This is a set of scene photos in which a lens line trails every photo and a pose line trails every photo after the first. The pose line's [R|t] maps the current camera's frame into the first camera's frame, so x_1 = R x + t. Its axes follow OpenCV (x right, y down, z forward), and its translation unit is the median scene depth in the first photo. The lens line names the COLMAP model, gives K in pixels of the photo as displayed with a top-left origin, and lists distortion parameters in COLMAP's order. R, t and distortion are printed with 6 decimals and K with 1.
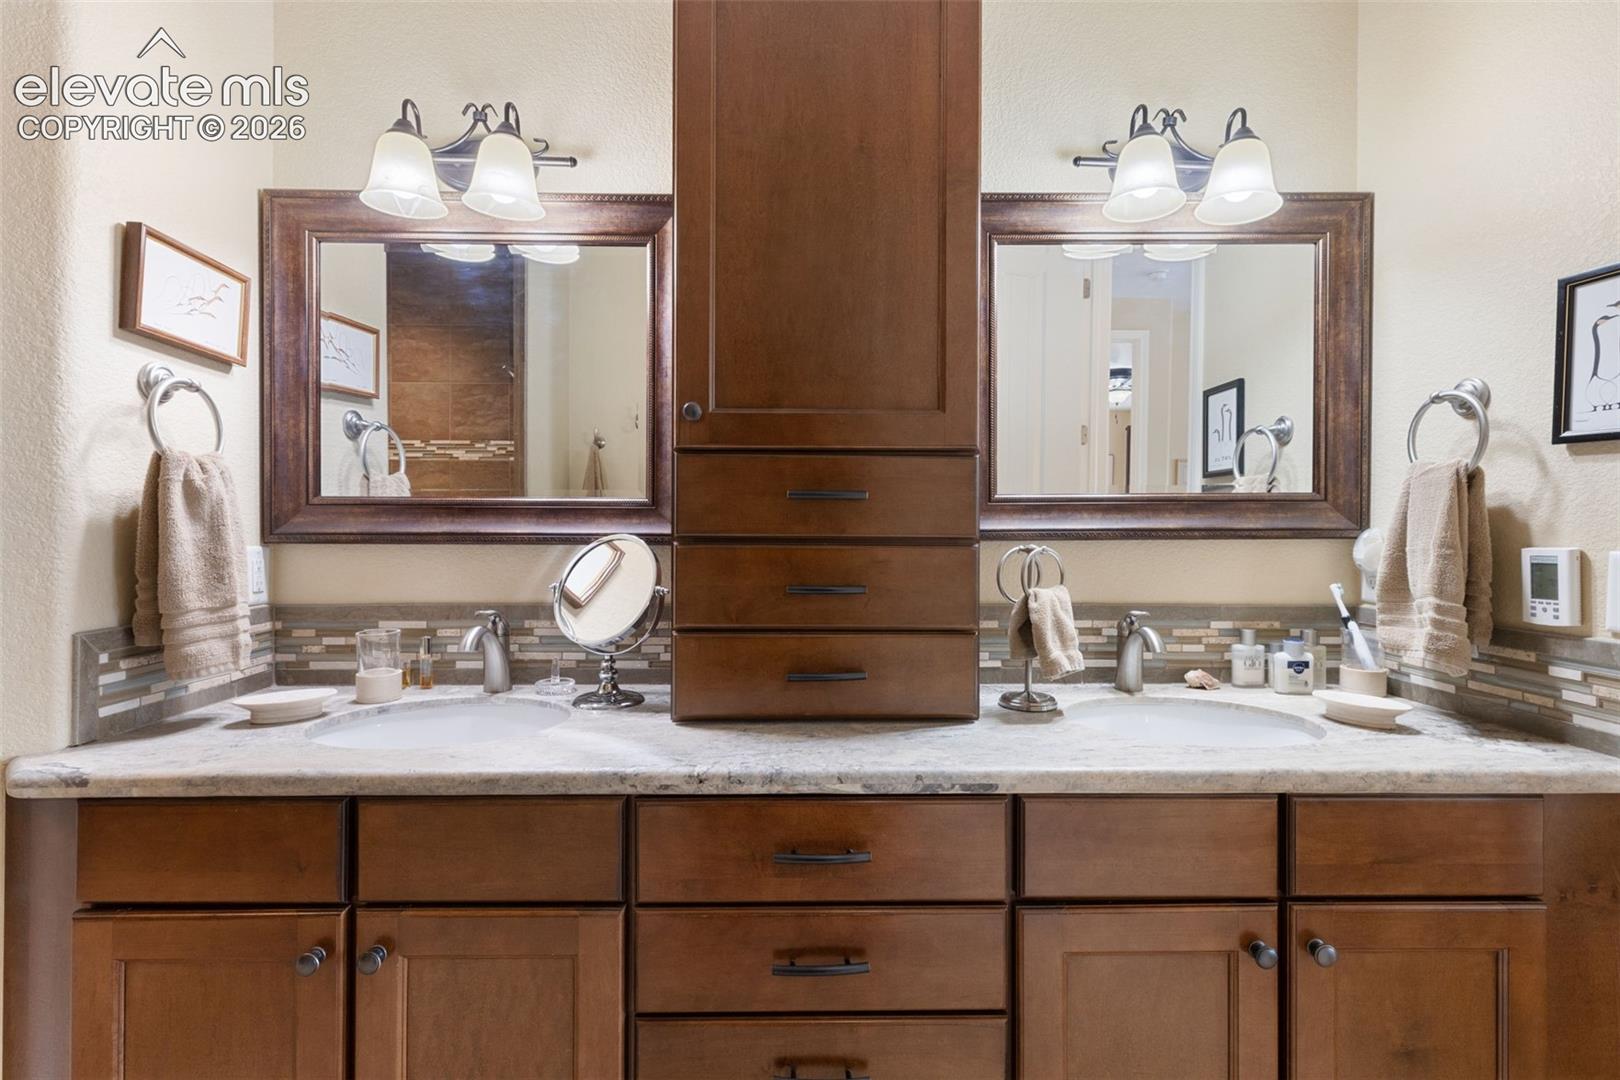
lens RADIAL K [[750.2, 0, 811.2], [0, 750.2, 535.7], [0, 0, 1]] dist [0.002451, 0.000195]
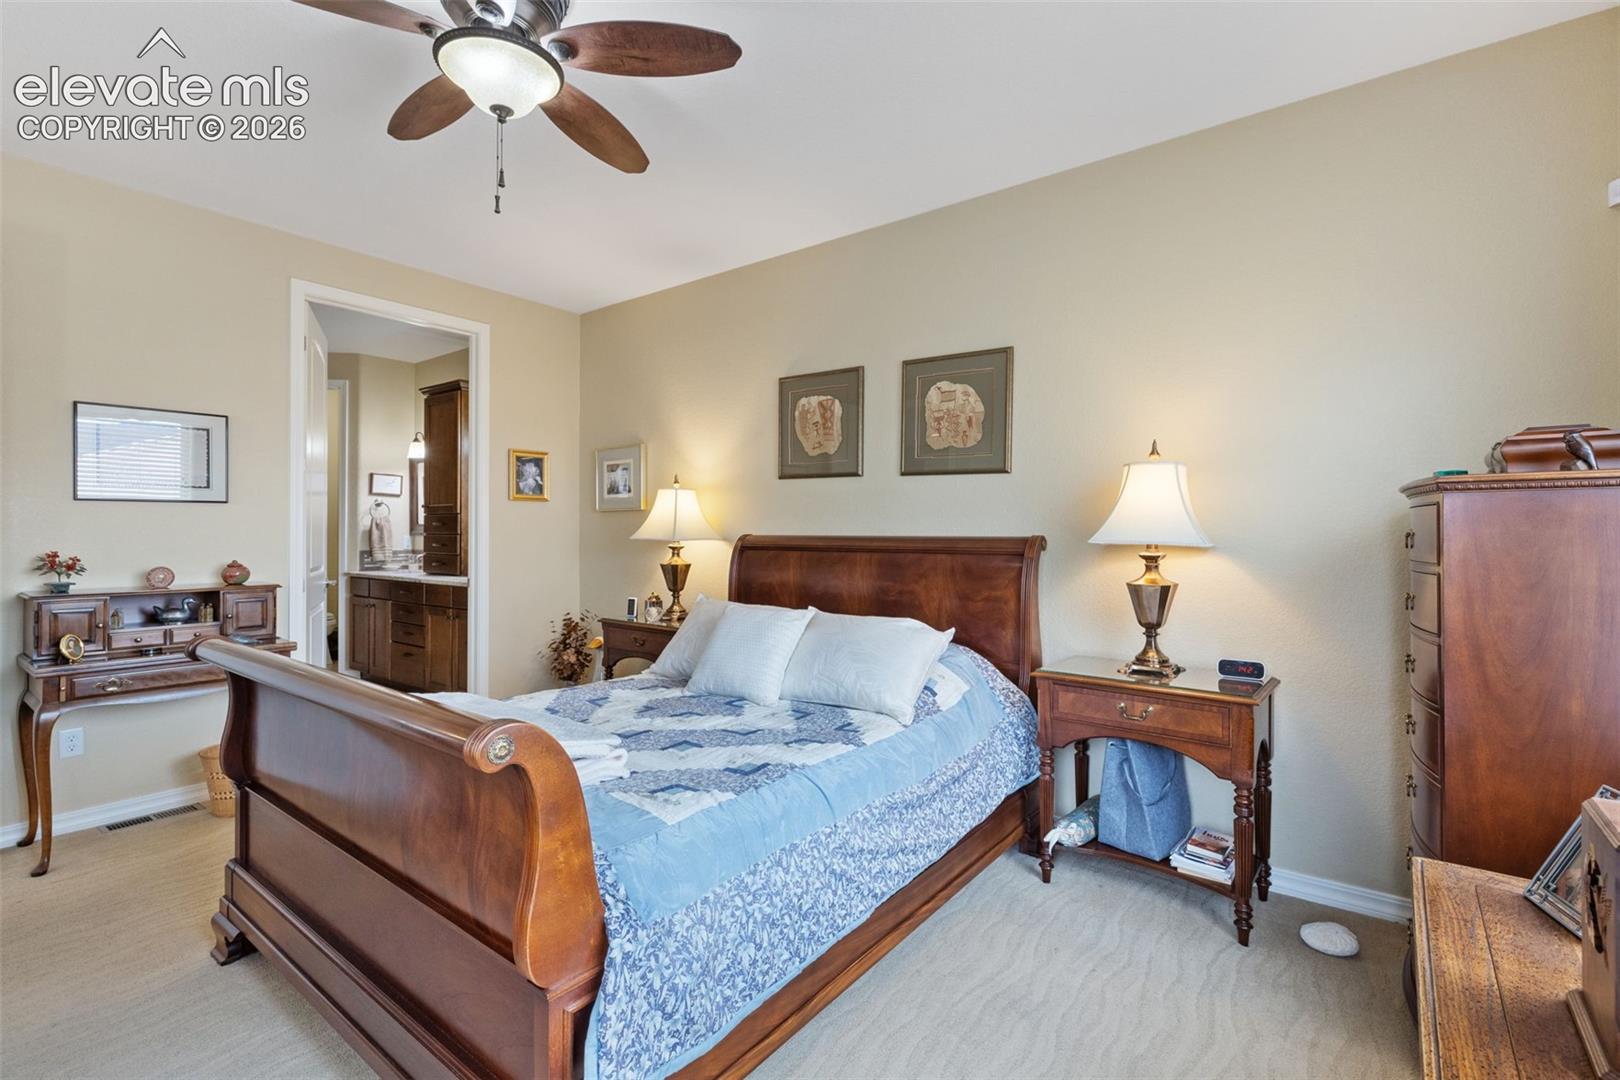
lens RADIAL K [[750.2, 0, 811.2], [0, 750.2, 535.7], [0, 0, 1]] dist [0.002451, 0.000195]
pose [[0.762161, 0.001657, -0.647385, 4.539650], [-0.005749, 0.999975, -0.004210, 0.021623], [0.647362, 0.006930, 0.762151, -0.941035]]
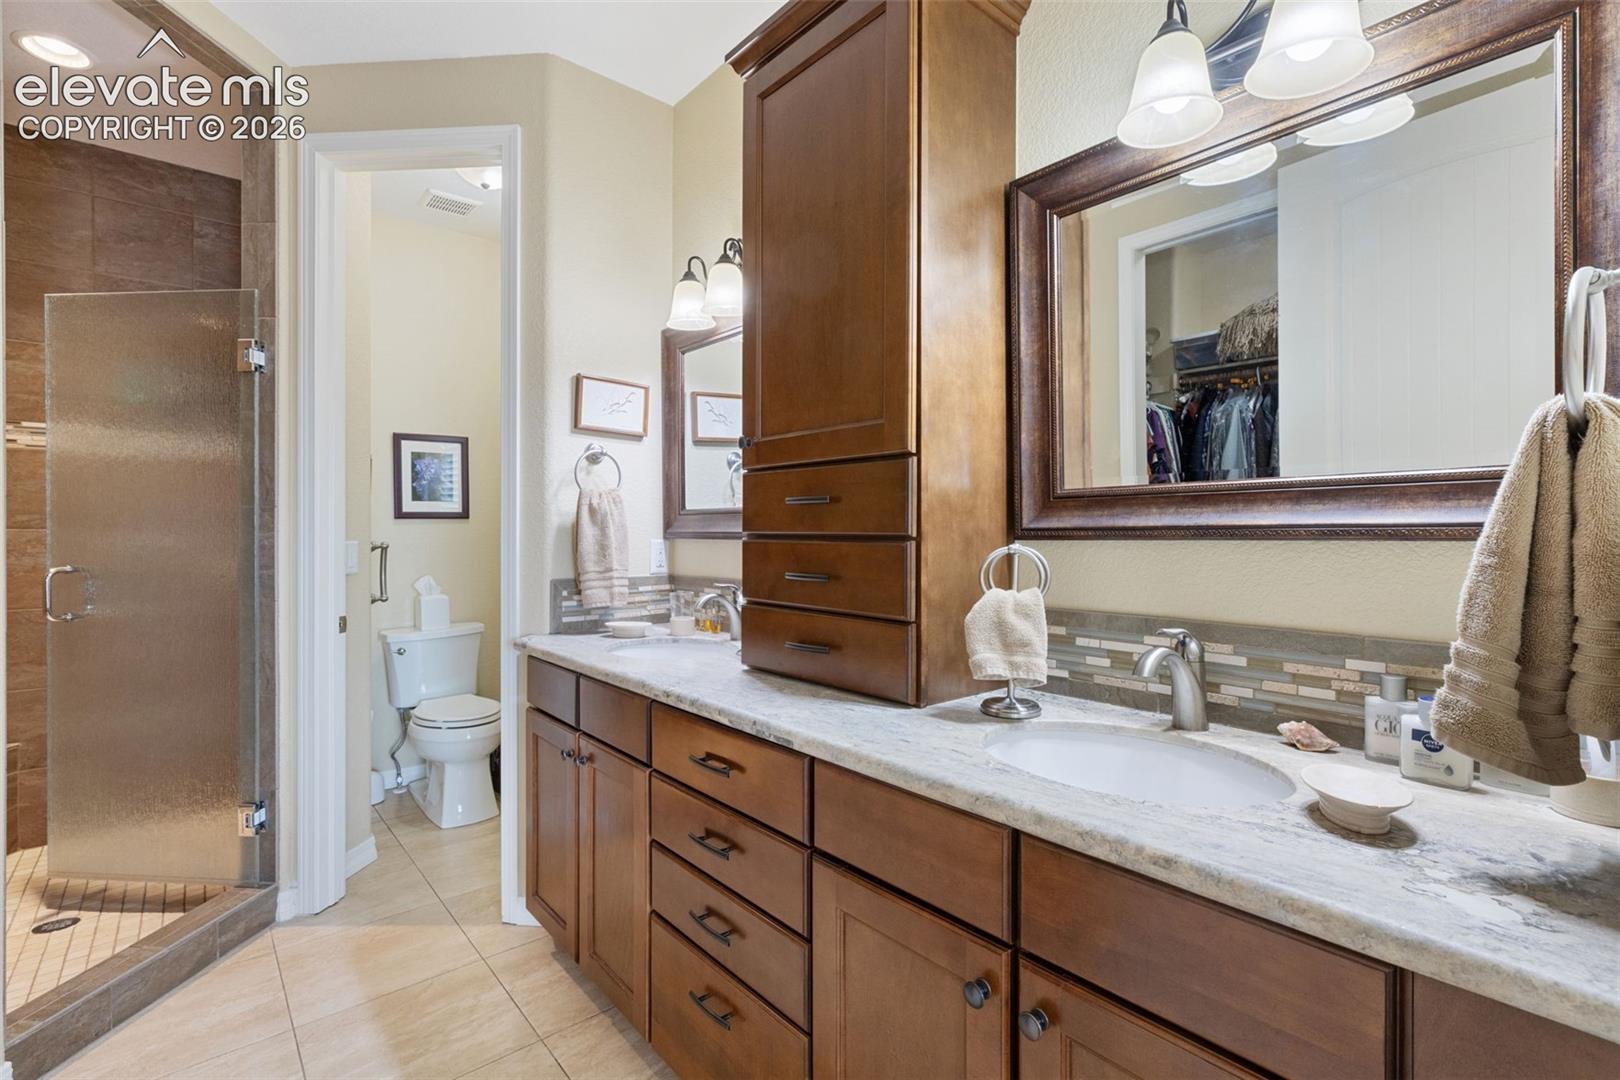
lens RADIAL K [[765.6, 0, 803.6], [0, 765.6, 532.3], [0, 0, 1]] dist [-0.001526, -0.000369]
pose [[0.616984, 0.000084, -0.786976, 0.989748], [-0.004955, 0.999981, -0.003779, 0.003439], [0.786960, 0.006231, 0.616972, 0.214526]]
